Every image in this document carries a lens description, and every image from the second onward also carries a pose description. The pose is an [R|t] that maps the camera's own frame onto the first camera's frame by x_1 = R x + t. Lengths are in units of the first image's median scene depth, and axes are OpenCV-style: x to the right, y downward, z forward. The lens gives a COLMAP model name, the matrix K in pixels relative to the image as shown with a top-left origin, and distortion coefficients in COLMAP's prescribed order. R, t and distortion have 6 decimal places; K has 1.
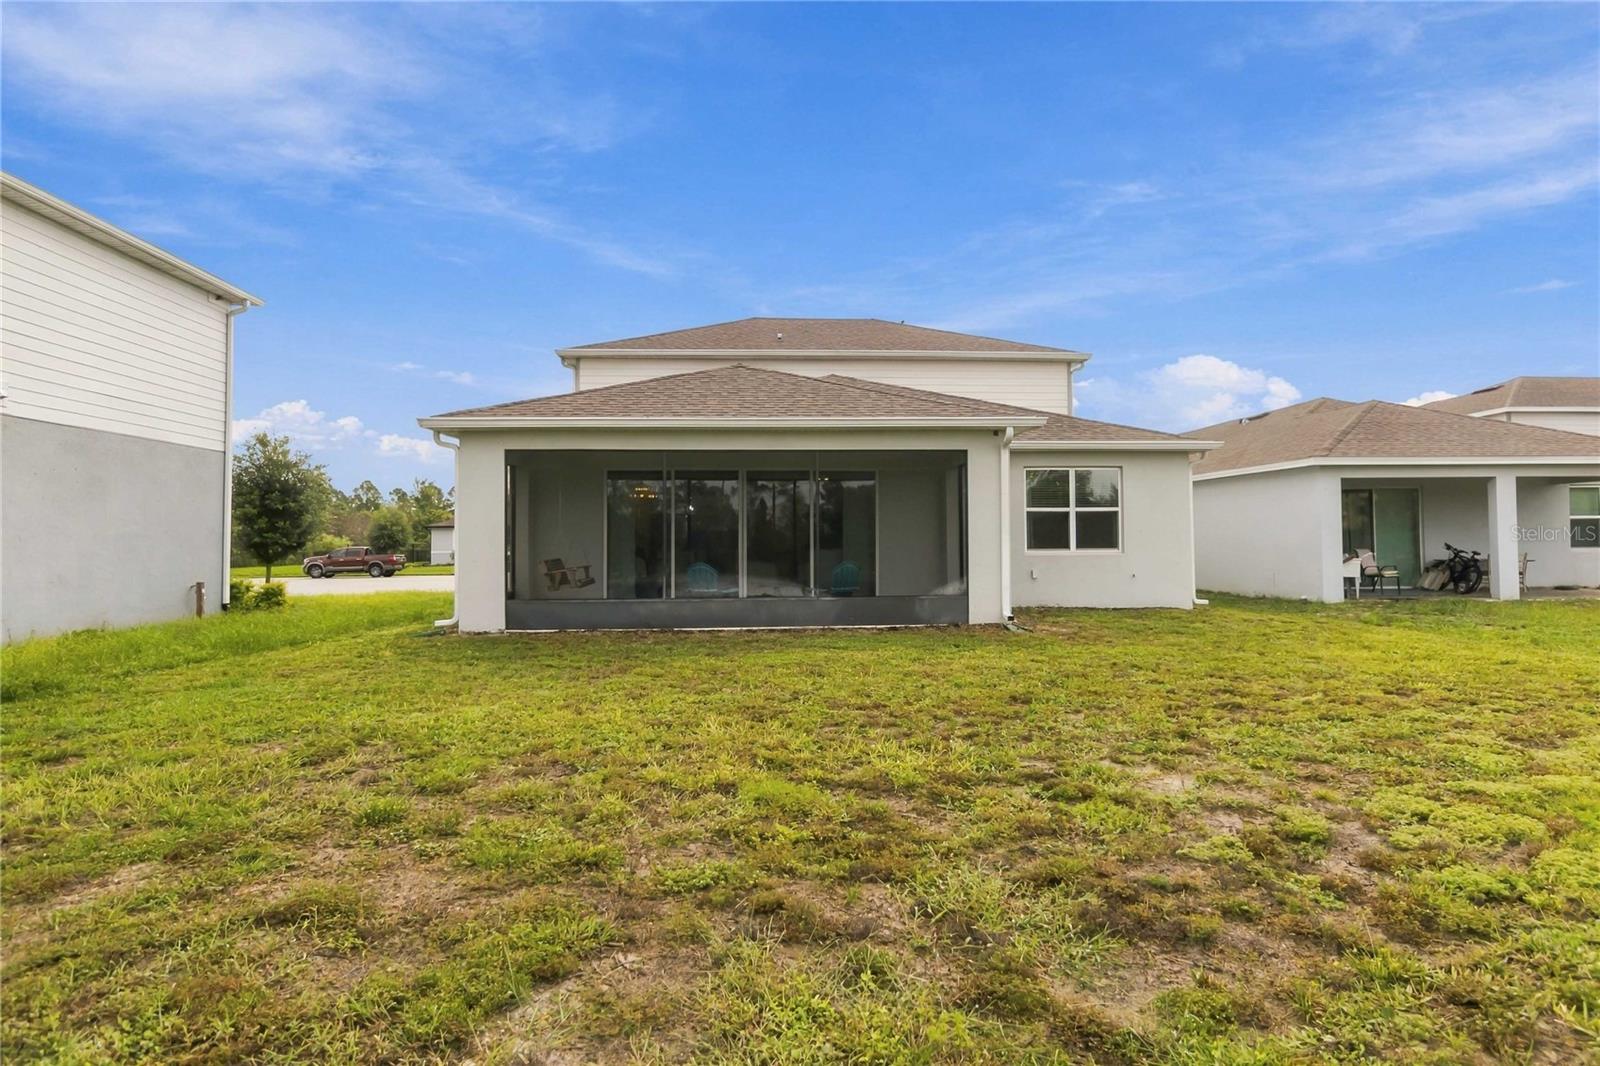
lens RADIAL K [[910.7, 0, 801.2], [0, 910.7, 531.4], [0, 0, 1]] dist [-0.003956, -0.000378]
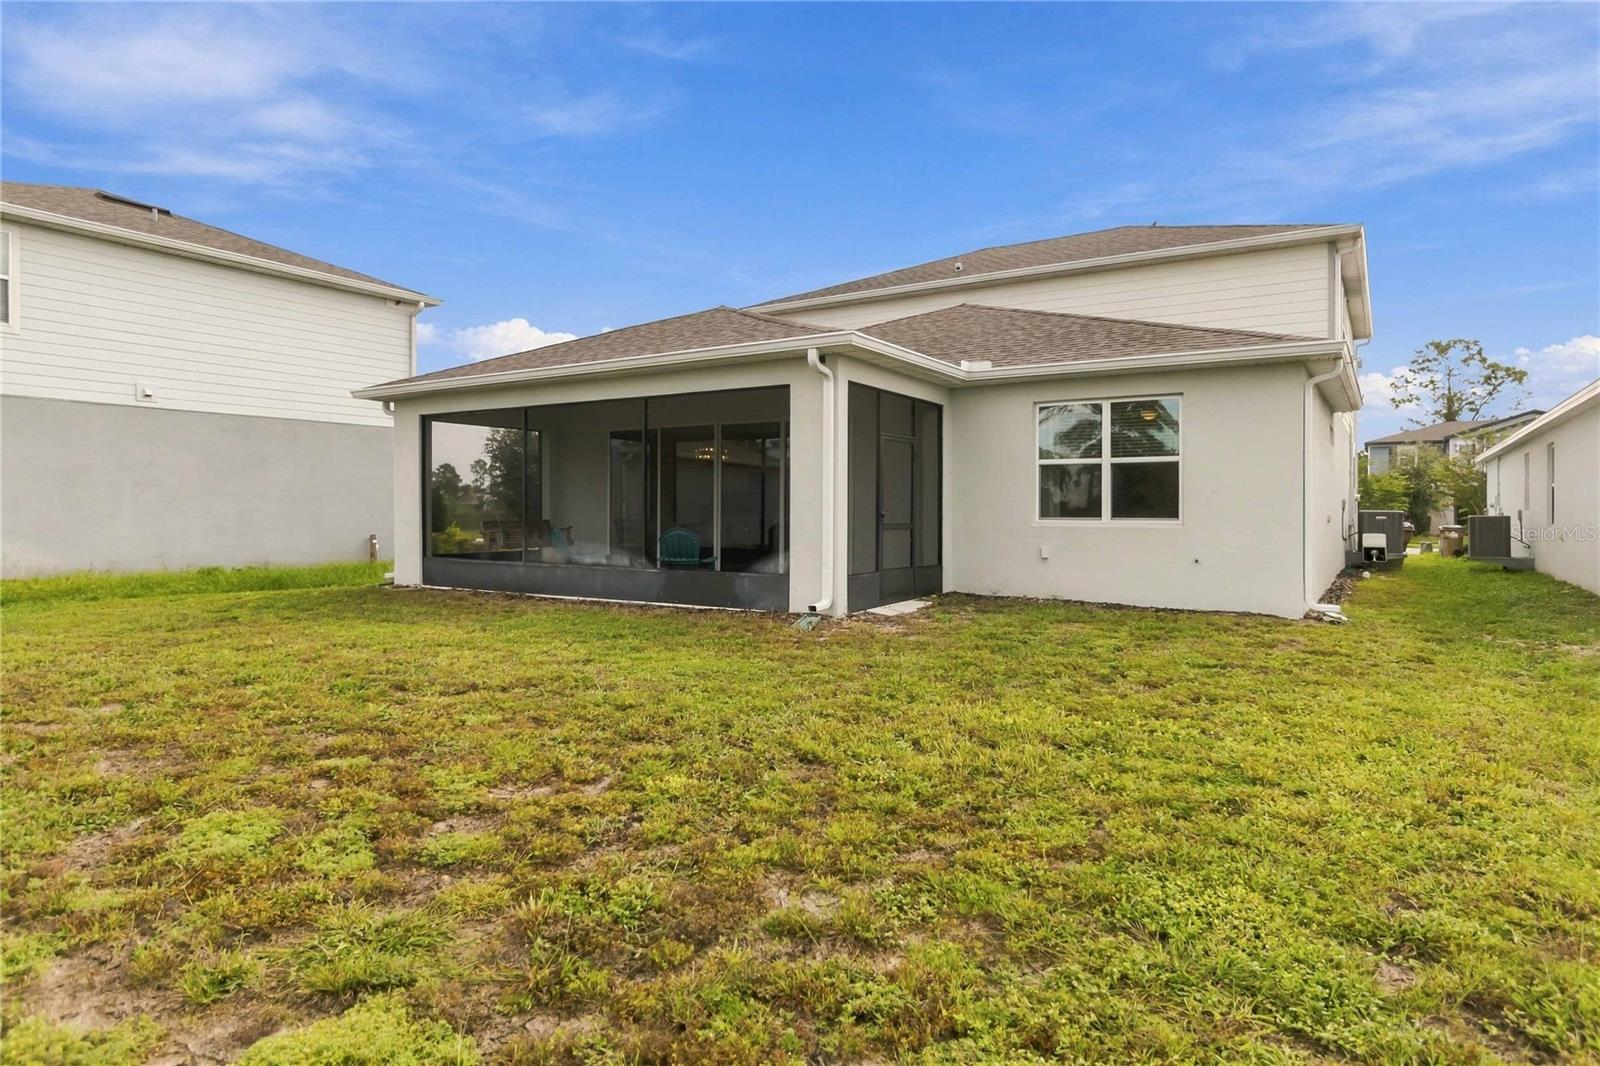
lens RADIAL K [[910.7, 0, 801.1], [0, 910.7, 525.5], [0, 0, 1]] dist [-0.003956, -0.000378]
pose [[0.811376, 0.018986, -0.584216, 0.523758], [-0.001411, 0.999533, 0.030524, 0.004386], [0.584523, -0.023942, 0.811024, 0.319963]]
